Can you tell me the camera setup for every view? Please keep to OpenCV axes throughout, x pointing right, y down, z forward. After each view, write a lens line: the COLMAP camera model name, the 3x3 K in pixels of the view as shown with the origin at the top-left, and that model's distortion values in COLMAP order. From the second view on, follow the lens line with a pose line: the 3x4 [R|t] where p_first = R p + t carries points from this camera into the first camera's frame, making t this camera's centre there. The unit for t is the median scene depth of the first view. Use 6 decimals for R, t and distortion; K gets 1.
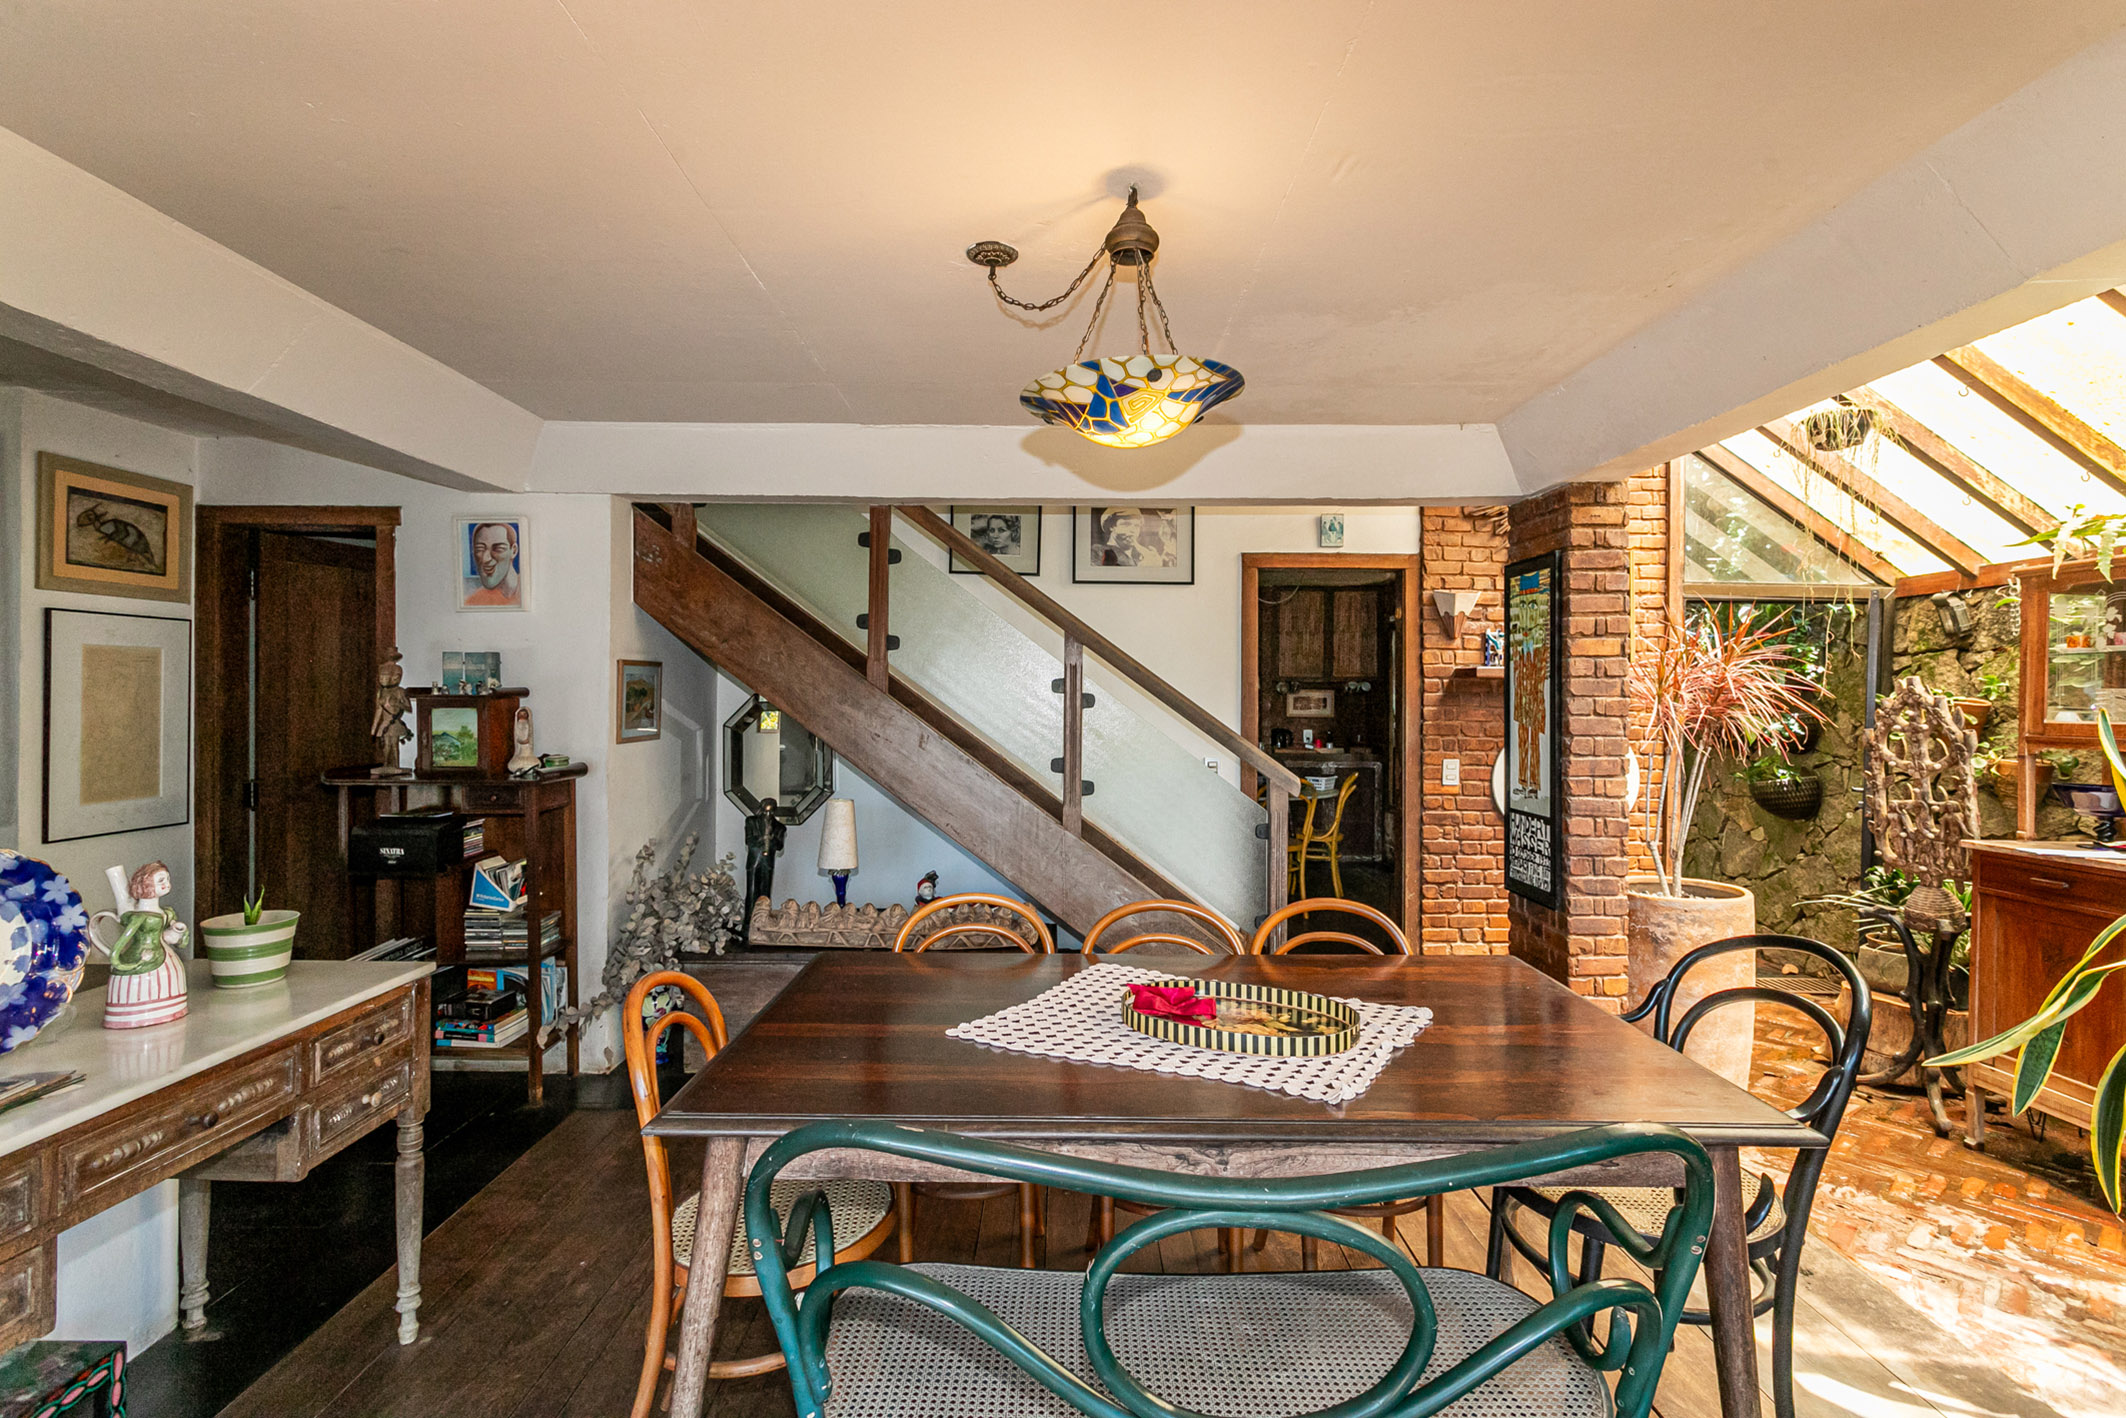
lens RADIAL K [[1011.8, 0, 1069.0], [0, 1011.8, 696.6], [0, 0, 1]] dist [0.002997, 0.000294]
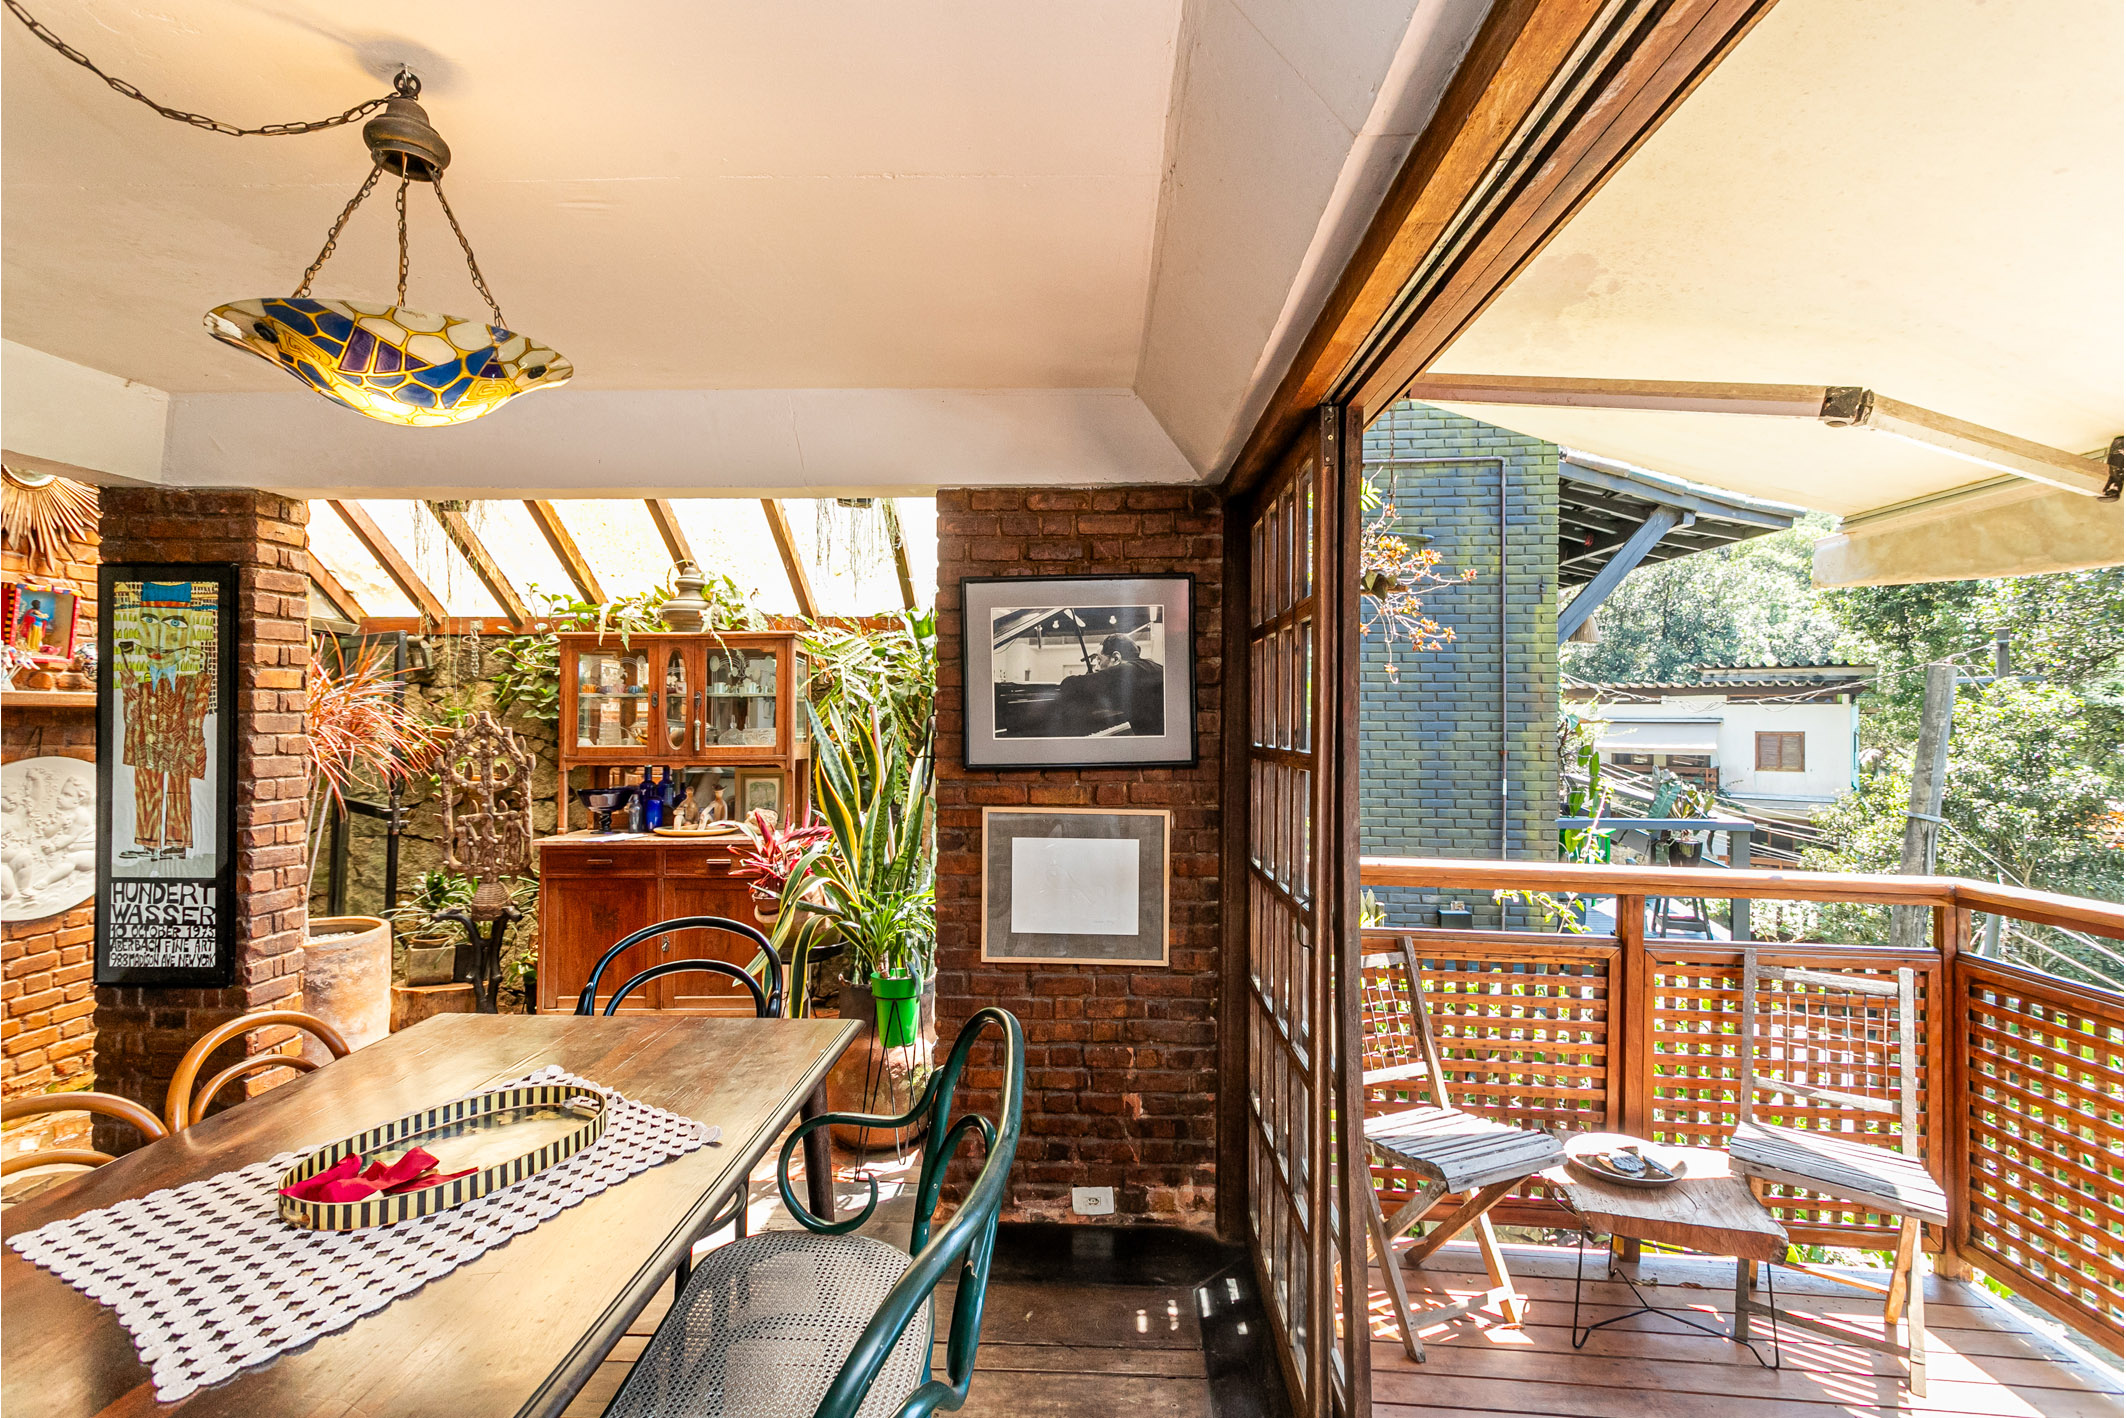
lens RADIAL K [[1014.5, 0, 1062.7], [0, 1014.5, 705.1], [0, 0, 1]] dist [0.010675, 0.001101]
pose [[0.038691, 0.006729, 0.999229, -0.343161], [-0.003742, 0.999971, -0.006589, -0.021091], [-0.999244, -0.003484, 0.038715, 0.257924]]
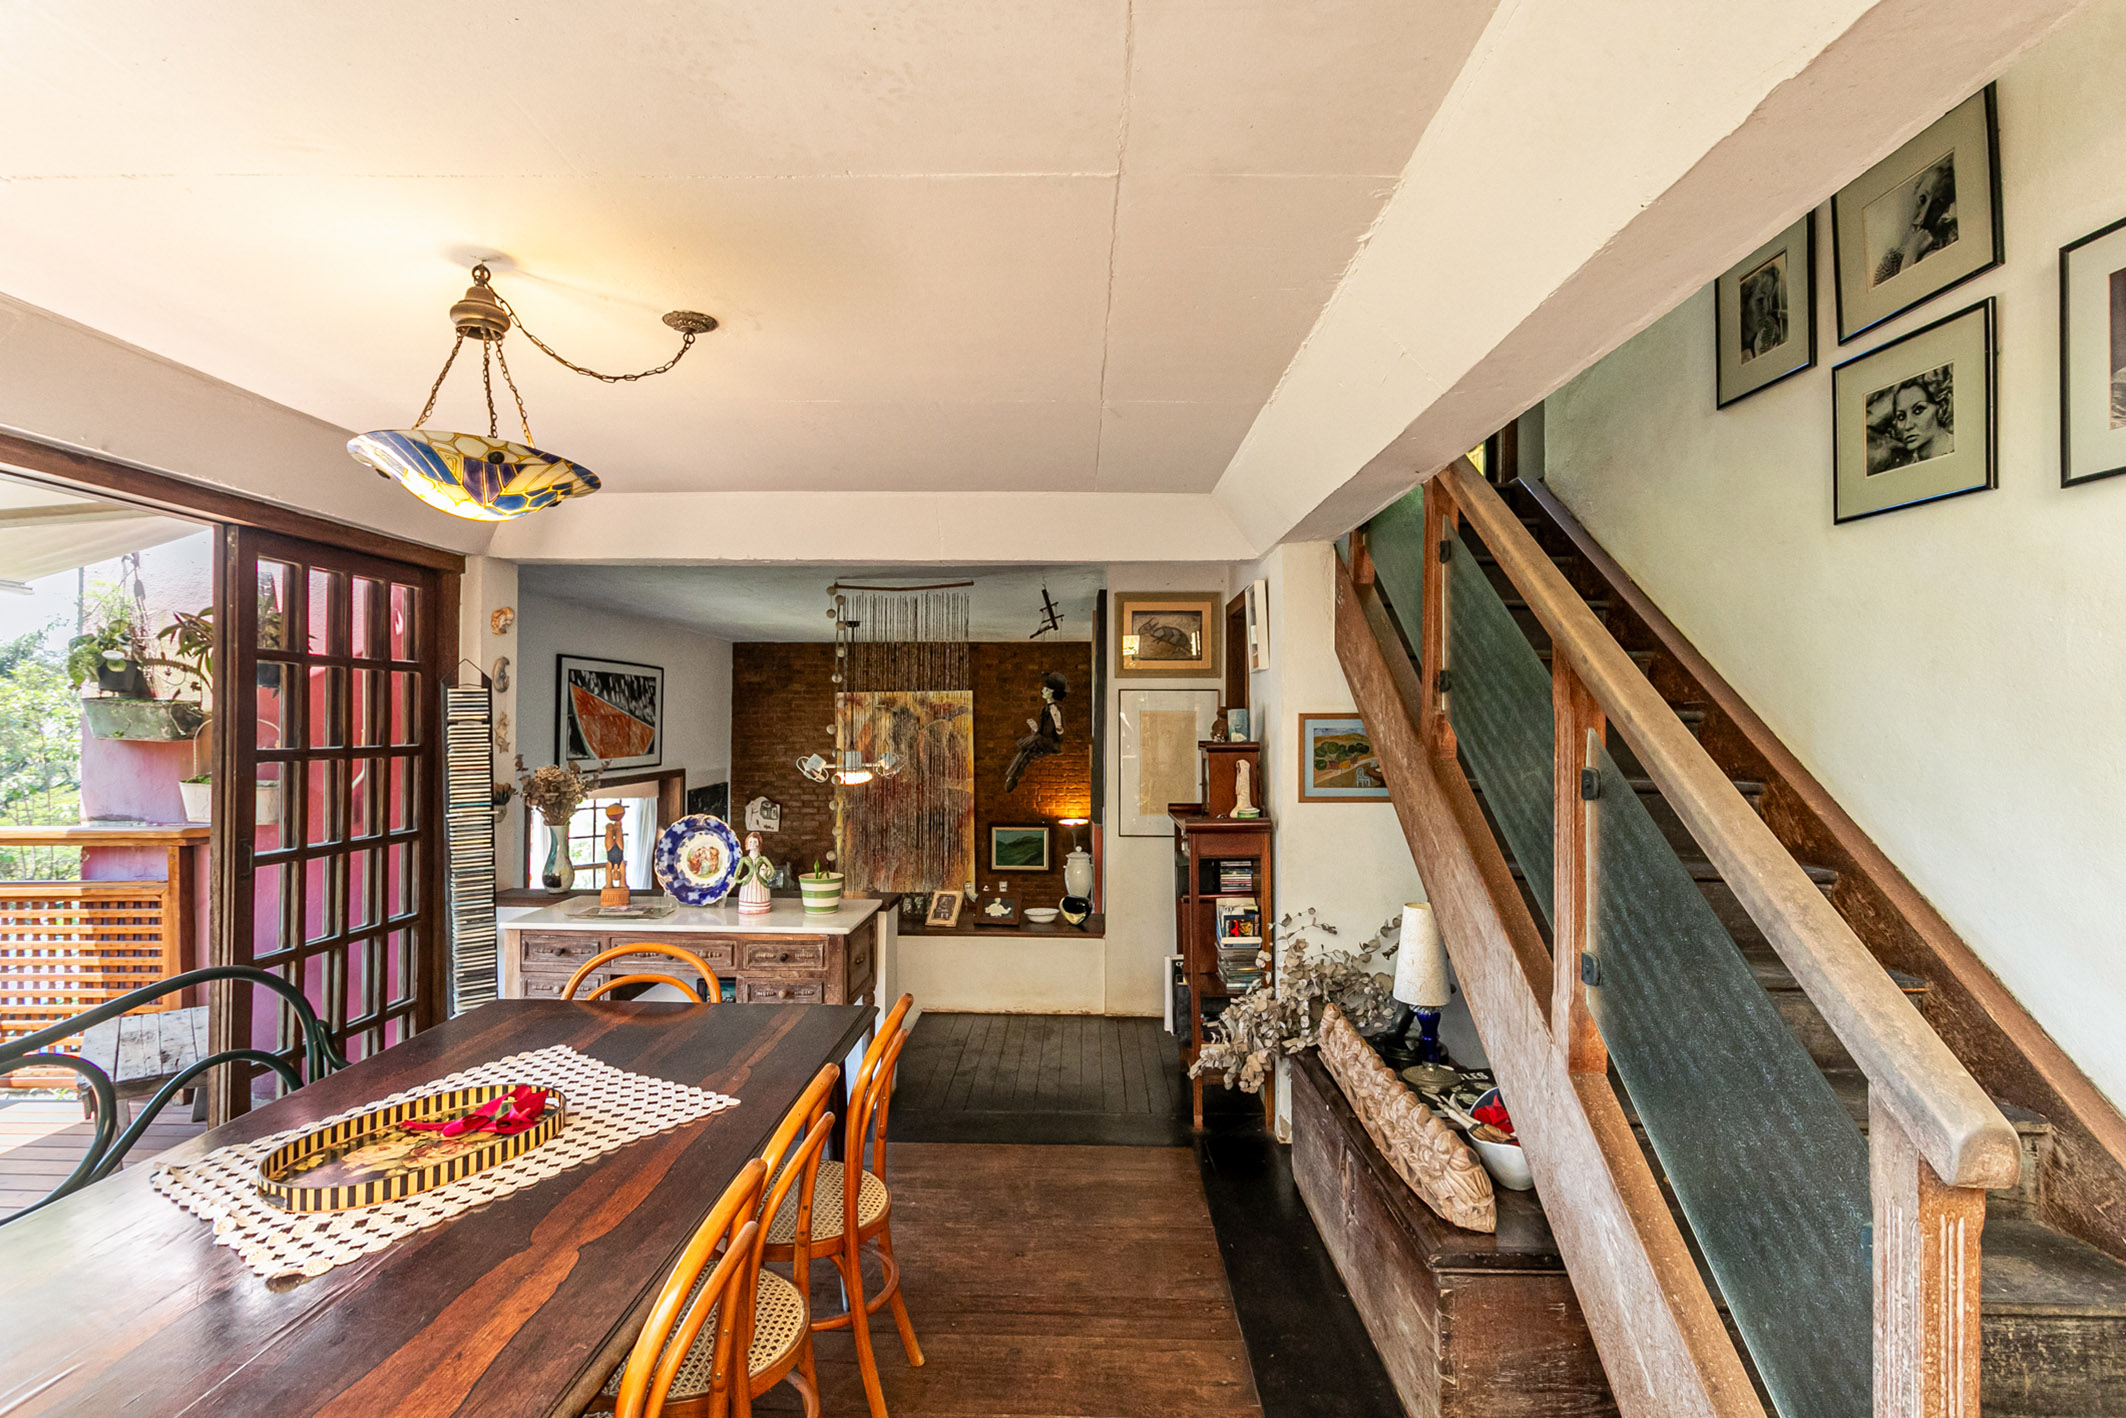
lens RADIAL K [[1029.4, 0, 1051.8], [0, 1029.4, 708.5], [0, 0, 1]] dist [0.001618, 0.000203]
pose [[-0.032545, -0.019610, -0.999278, 0.554952], [-0.007995, 0.999781, -0.019360, -0.021705], [0.999438, 0.007359, -0.032695, 0.836500]]
